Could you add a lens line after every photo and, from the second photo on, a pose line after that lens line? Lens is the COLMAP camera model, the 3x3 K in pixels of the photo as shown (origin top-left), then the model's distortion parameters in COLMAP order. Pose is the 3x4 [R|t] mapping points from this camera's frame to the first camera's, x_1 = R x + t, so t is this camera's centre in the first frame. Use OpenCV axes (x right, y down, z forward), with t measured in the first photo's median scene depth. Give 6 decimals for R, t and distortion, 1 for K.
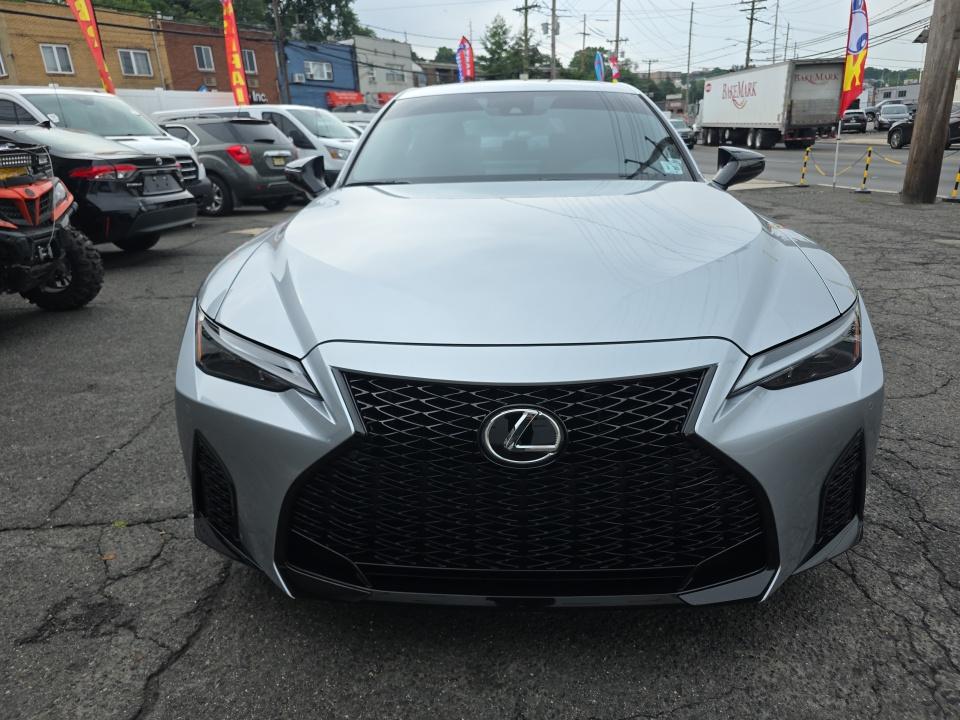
lens RADIAL K [[660.5, 0, 473.2], [0, 660.5, 363.7], [0, 0, 1]] dist [0.040781, -0.037084]
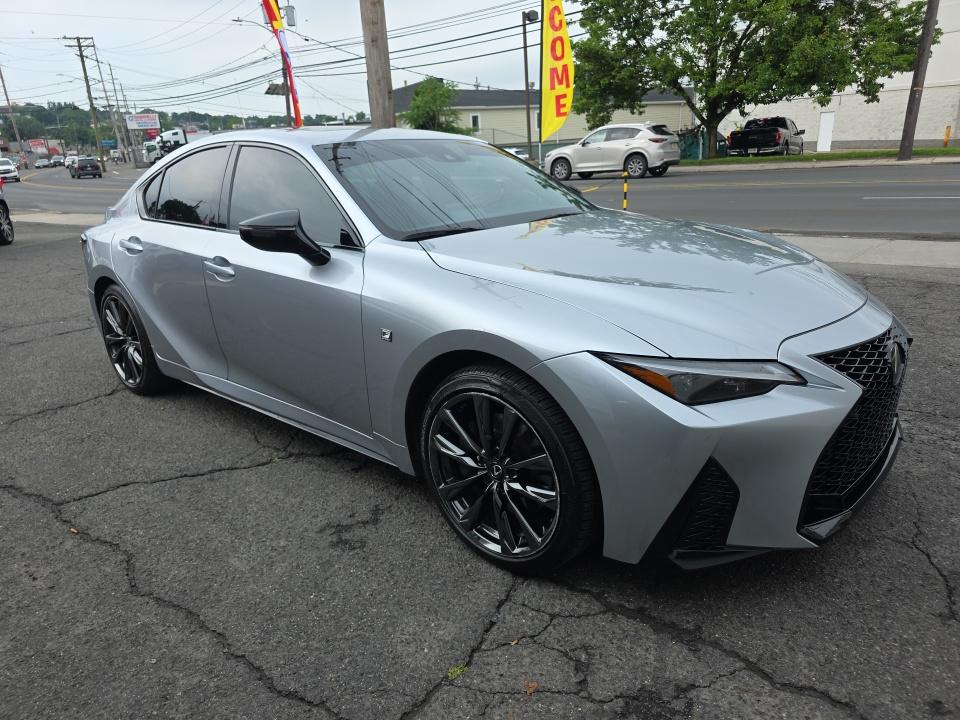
lens RADIAL K [[660.5, 0, 473.2], [0, 660.5, 363.7], [0, 0, 1]] dist [0.040781, -0.037084]
pose [[0.622107, -0.236387, 0.746394, -1.085769], [0.274823, 0.958602, 0.074534, -0.175267], [-0.733114, 0.158758, 0.661317, 0.425618]]
